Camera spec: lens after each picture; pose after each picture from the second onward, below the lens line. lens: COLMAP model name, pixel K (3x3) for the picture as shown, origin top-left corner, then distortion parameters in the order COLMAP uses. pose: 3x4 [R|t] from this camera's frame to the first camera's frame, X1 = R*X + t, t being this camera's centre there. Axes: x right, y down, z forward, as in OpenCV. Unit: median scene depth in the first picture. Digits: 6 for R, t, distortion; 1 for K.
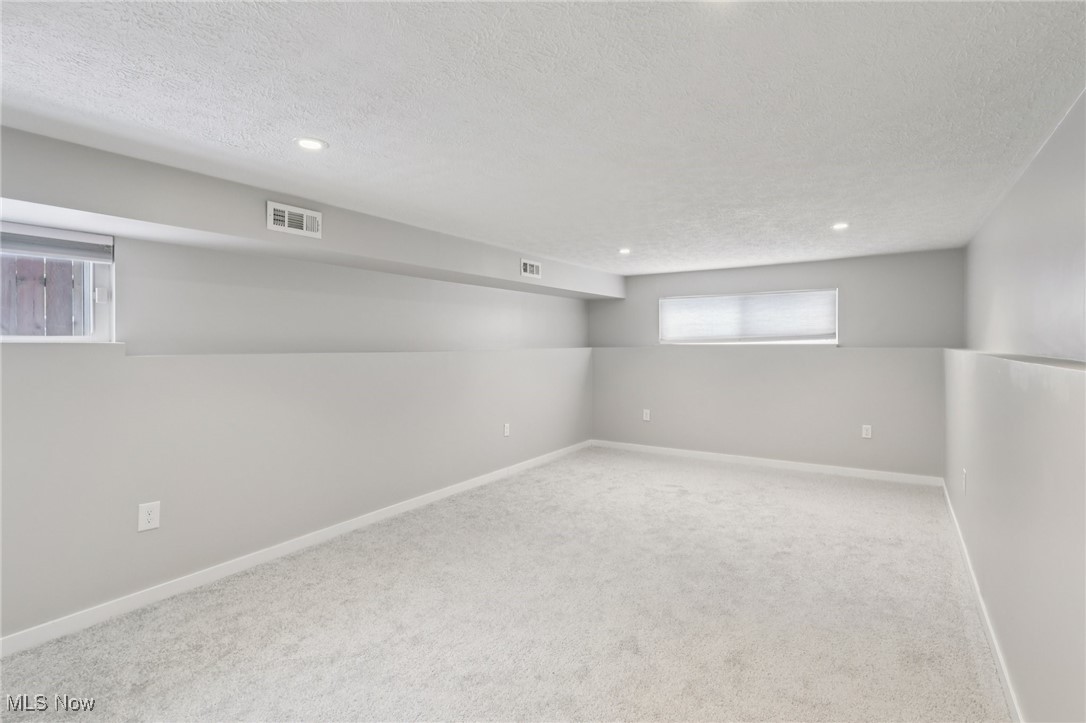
lens RADIAL K [[512.3, 0, 540.8], [0, 512.3, 345.0], [0, 0, 1]] dist [-0.000902, 0.000497]
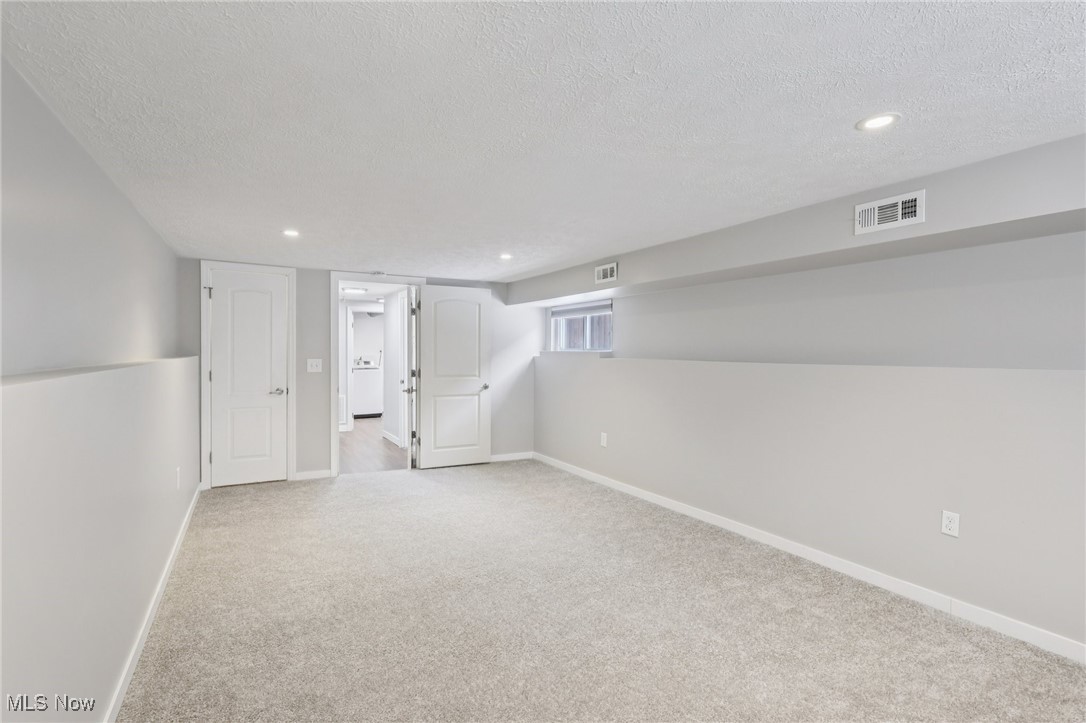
lens RADIAL K [[512.3, 0, 540.8], [0, 512.3, 345.0], [0, 0, 1]] dist [-0.000902, 0.000497]
pose [[-0.439621, -0.006486, -0.898160, 0.698974], [-0.002599, 0.999979, -0.005950, -0.010359], [0.898180, -0.000281, -0.439629, 1.040540]]
